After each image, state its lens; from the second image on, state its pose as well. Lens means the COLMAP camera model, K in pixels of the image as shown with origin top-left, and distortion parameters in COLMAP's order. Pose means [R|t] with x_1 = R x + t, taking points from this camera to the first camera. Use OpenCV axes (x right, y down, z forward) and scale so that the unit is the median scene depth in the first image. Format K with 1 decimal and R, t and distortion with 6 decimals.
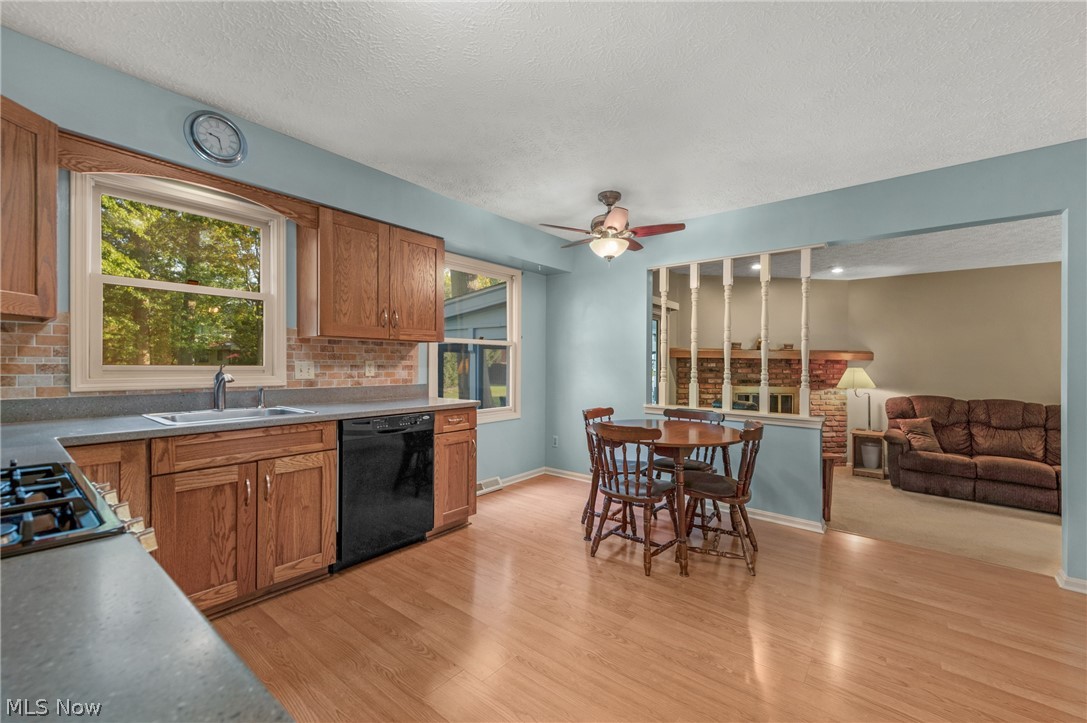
lens RADIAL K [[433.3, 0, 546.6], [0, 433.3, 365.8], [0, 0, 1]] dist [0.005864, -0.001329]
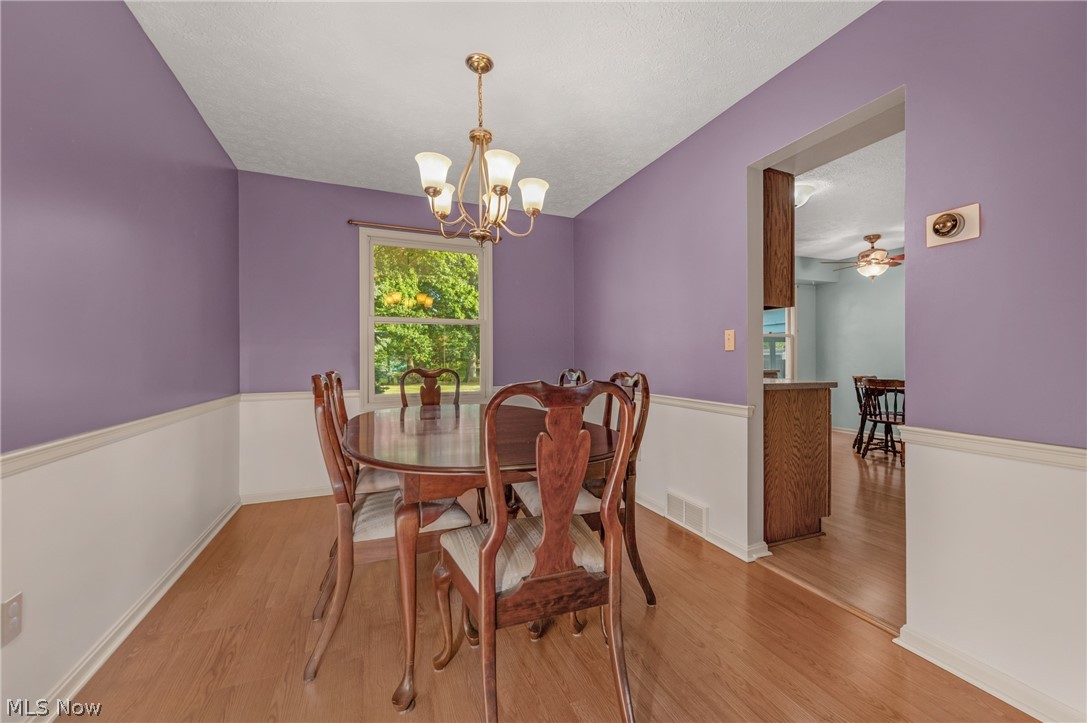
lens RADIAL K [[433.3, 0, 553.3], [0, 433.3, 362.2], [0, 0, 1]] dist [0.005864, -0.001329]
pose [[0.887823, -0.007354, -0.460126, -0.170684], [0.009357, 0.999954, 0.002074, 0.041613], [0.460089, -0.006147, 0.887851, -0.985235]]
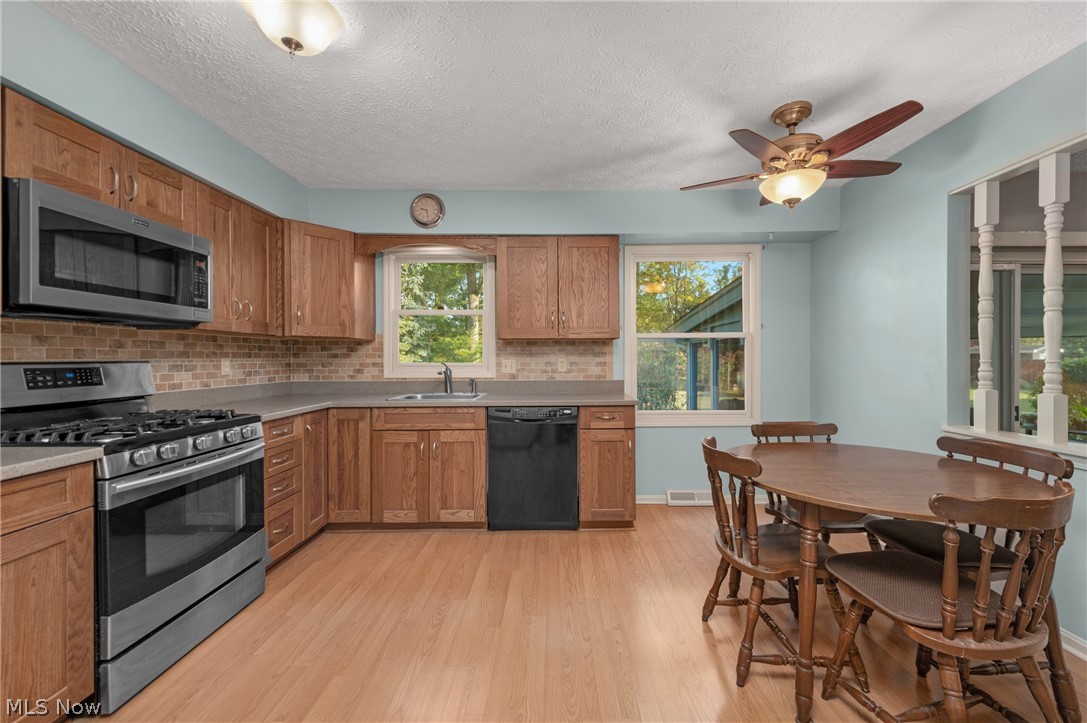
lens RADIAL K [[410.9, 0, 560.3], [0, 410.9, 359.4], [0, 0, 1]] dist [0.020751, 0.000281]
pose [[0.640321, -0.011611, -0.768019, 0.462850], [0.004939, 0.999927, -0.010999, 0.004019], [0.768091, 0.003249, 0.640332, 0.338160]]
